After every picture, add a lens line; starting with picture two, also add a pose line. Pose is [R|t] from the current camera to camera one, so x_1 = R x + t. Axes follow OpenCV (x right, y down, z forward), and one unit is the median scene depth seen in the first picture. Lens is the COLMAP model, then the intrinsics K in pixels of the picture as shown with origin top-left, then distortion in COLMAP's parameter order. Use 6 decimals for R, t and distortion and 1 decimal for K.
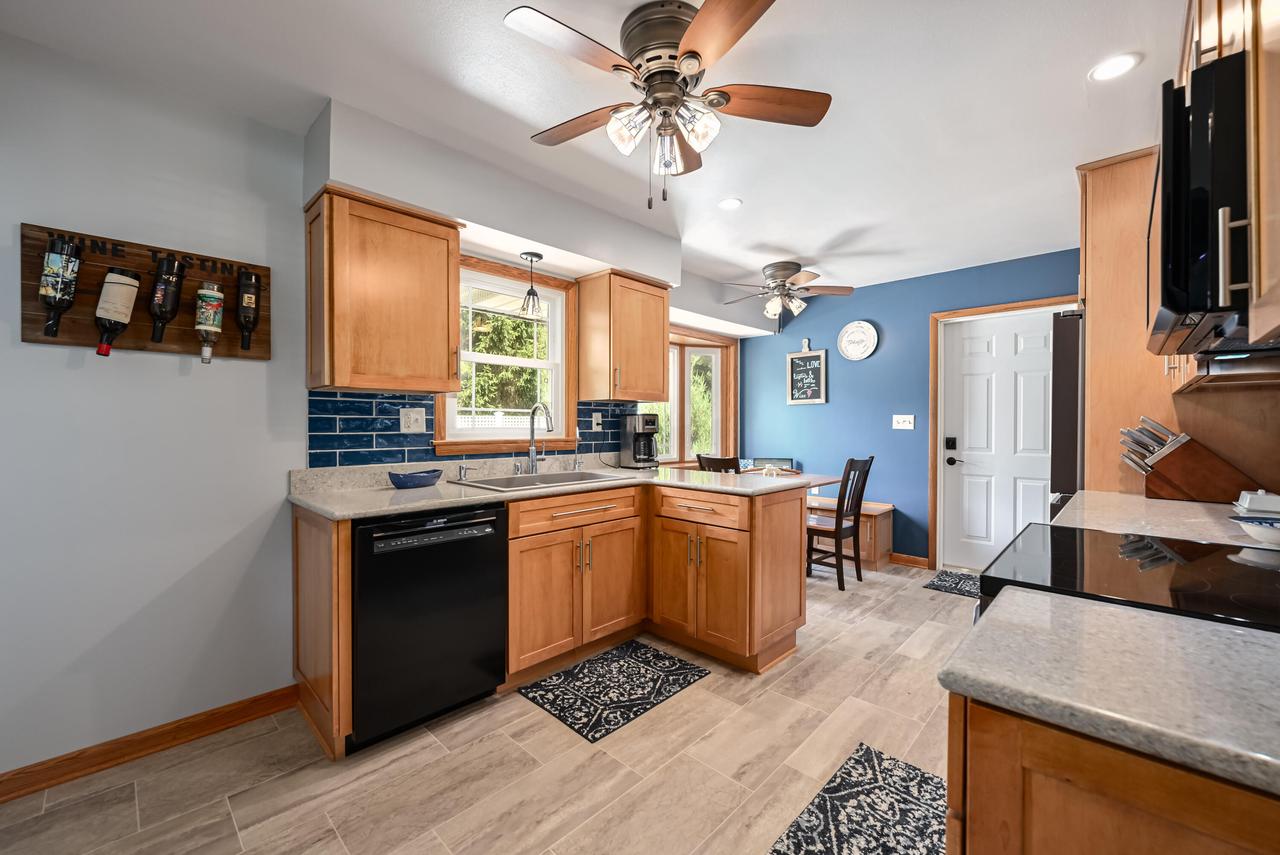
lens RADIAL K [[516.1, 0, 641.6], [0, 516.1, 437.0], [0, 0, 1]] dist [-0.005759, 0.000596]
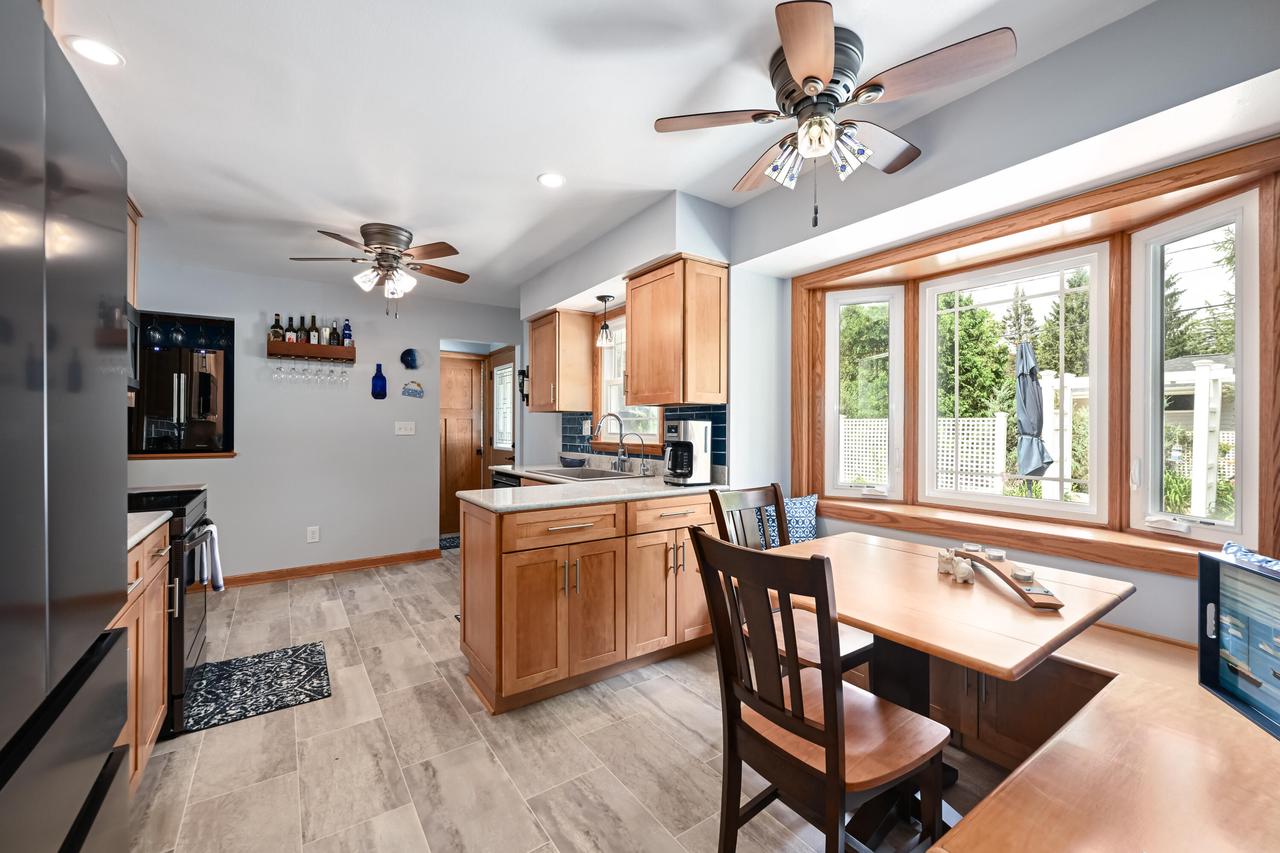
lens RADIAL K [[516.1, 0, 645.6], [0, 516.1, 434.2], [0, 0, 1]] dist [-0.005759, 0.000596]
pose [[-0.202981, 0.008677, -0.979144, 1.009244], [-0.027032, 0.999530, 0.014462, -0.036471], [0.978809, 0.029404, -0.202651, 1.355024]]
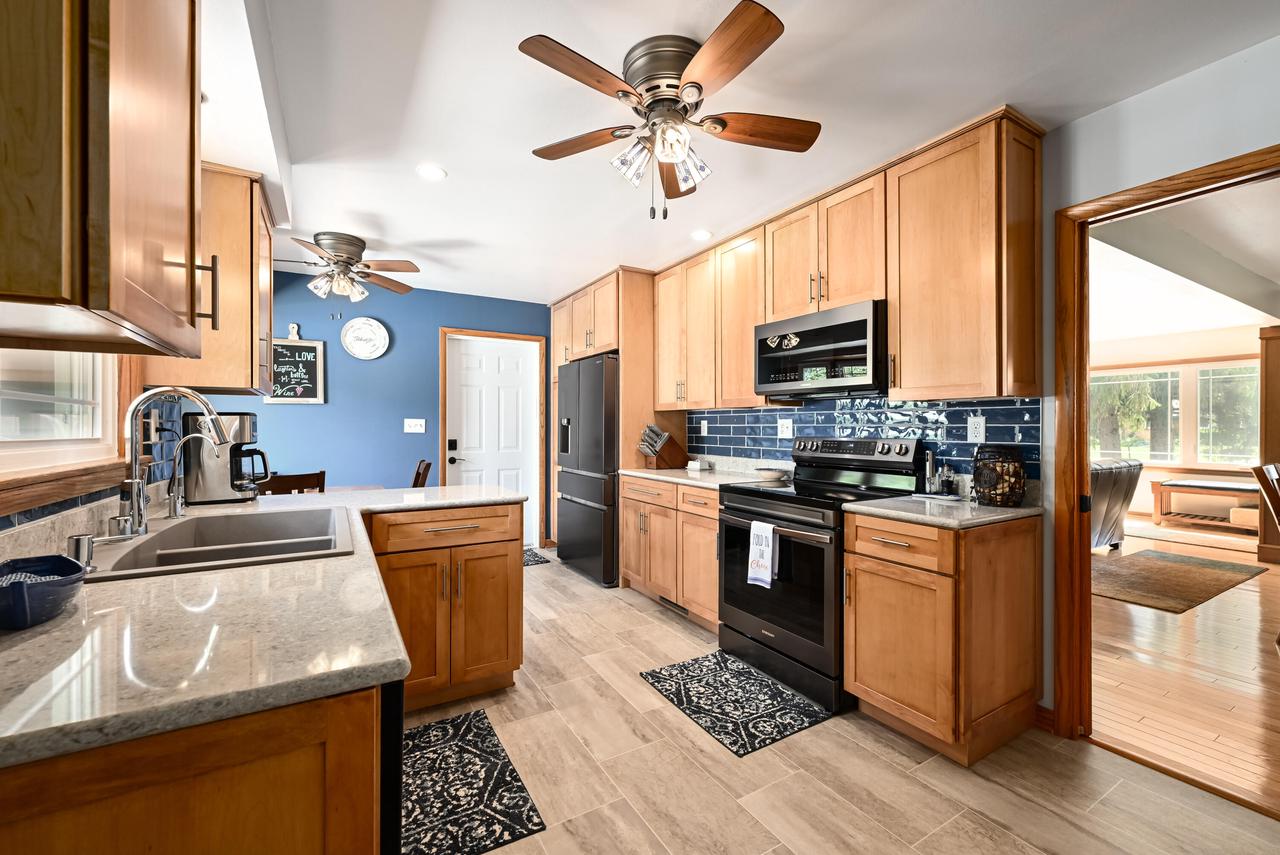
lens RADIAL K [[516.1, 0, 650.9], [0, 516.1, 435.3], [0, 0, 1]] dist [-0.005759, 0.000596]
pose [[0.259482, -0.016986, 0.965599, -0.564841], [0.026371, 0.999597, 0.010498, -0.013235], [-0.965388, 0.022740, 0.259825, 0.431794]]
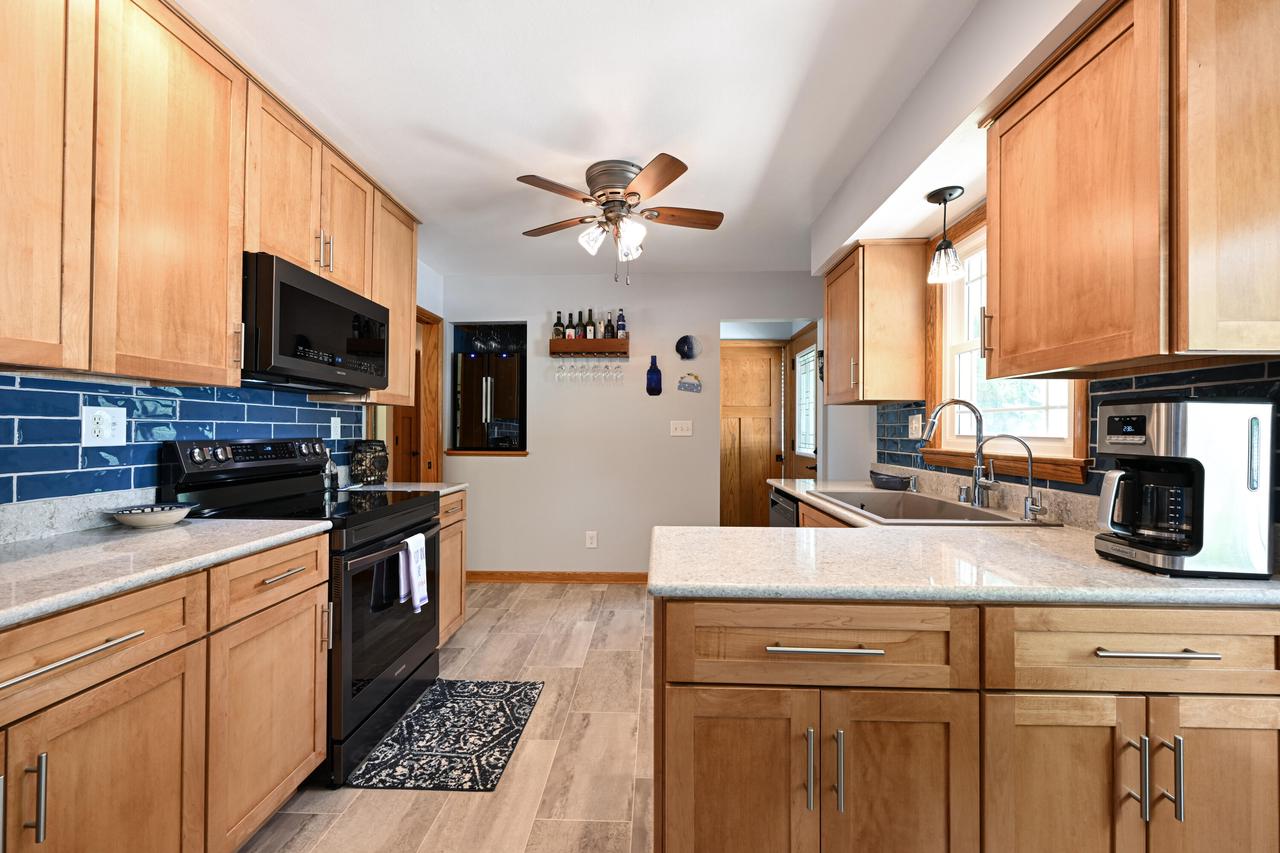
lens RADIAL K [[516.1, 0, 630.7], [0, 516.1, 425.1], [0, 0, 1]] dist [-0.005759, 0.000596]
pose [[-0.761253, -0.012234, -0.648340, 0.575018], [-0.022943, 0.999704, 0.008074, -0.027772], [0.648049, 0.021021, -0.761308, 1.258860]]
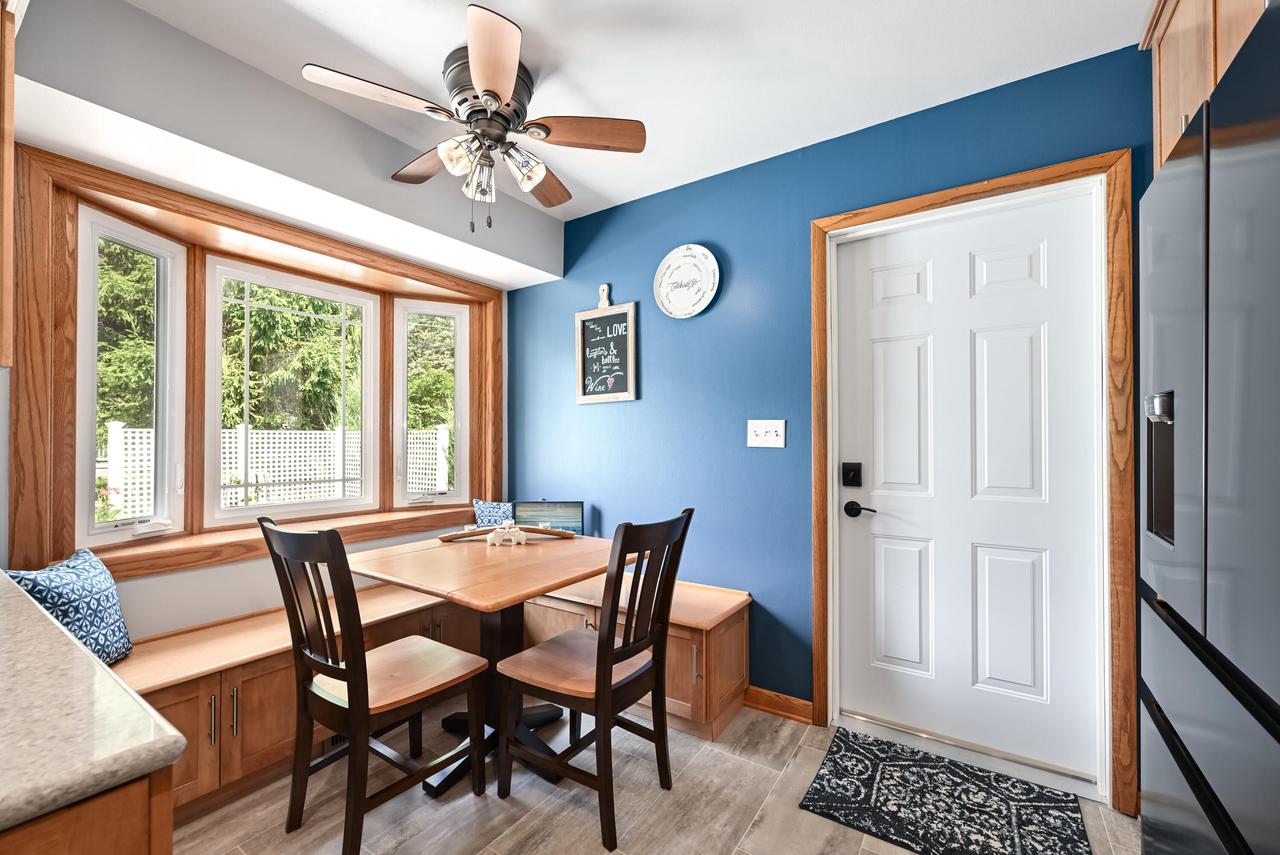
lens RADIAL K [[516.1, 0, 636.0], [0, 516.1, 447.7], [0, 0, 1]] dist [-0.005759, 0.000596]
pose [[0.987707, -0.004952, 0.156236, 0.462170], [0.007027, 0.999894, -0.012735, -0.014300], [-0.156156, 0.013676, 0.987638, 0.788430]]
